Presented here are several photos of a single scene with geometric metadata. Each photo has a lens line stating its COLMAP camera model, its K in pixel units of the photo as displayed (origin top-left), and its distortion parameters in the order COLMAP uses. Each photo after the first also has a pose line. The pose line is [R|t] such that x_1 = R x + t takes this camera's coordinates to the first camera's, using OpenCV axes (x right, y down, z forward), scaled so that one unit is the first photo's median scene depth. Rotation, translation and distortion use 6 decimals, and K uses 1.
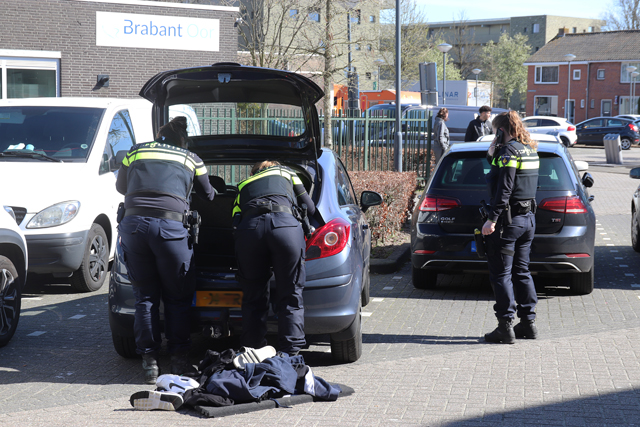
lens RADIAL K [[1219.1, 0, 320.0], [0, 1219.1, 213.5], [0, 0, 1]] dist [0.113851, -0.080444]
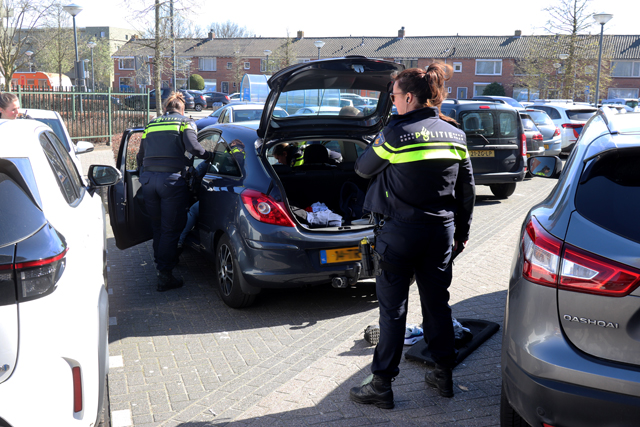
lens RADIAL K [[719.9, 0, 320.0], [0, 719.9, 213.5], [0, 0, 1]] dist [0.007190, 0.038473]
pose [[0.889030, -0.072151, 0.452128, -0.420080], [0.030565, 0.994655, 0.098629, -0.041519], [-0.456827, -0.073865, 0.886483, 0.387844]]
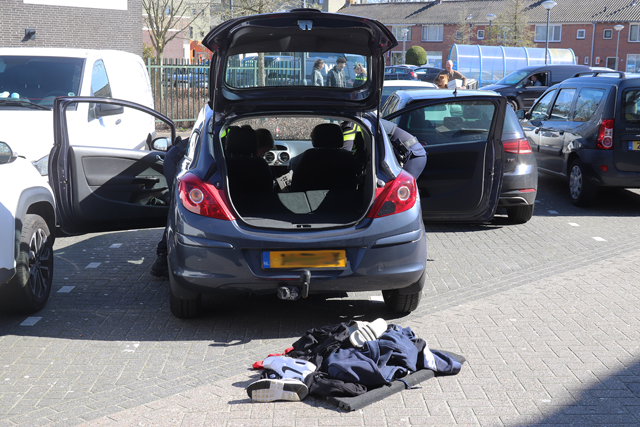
lens RADIAL K [[903.0, 0, 322.1], [0, 903.0, 198.6], [0, 0, 1]] dist [-0.015074, 0.014284]
pose [[0.983854, -0.022215, 0.177587, -0.183948], [0.010123, 0.997585, 0.068712, -0.025976], [-0.178685, -0.065805, 0.981703, 0.309456]]
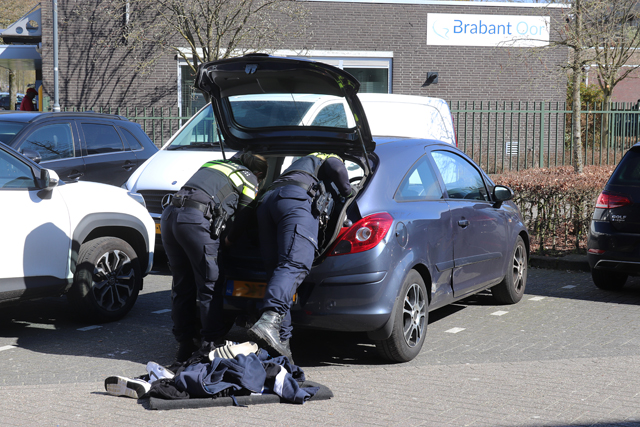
lens RADIAL K [[1108.1, 0, 320.0], [0, 1108.1, 213.5], [0, 0, 1]] dist [0.026828, 0.029645]
pose [[0.926982, 0.031731, -0.373761, 0.305554], [-0.027051, 0.999476, 0.017762, -0.010499], [0.374128, -0.006354, 0.927355, 0.176347]]
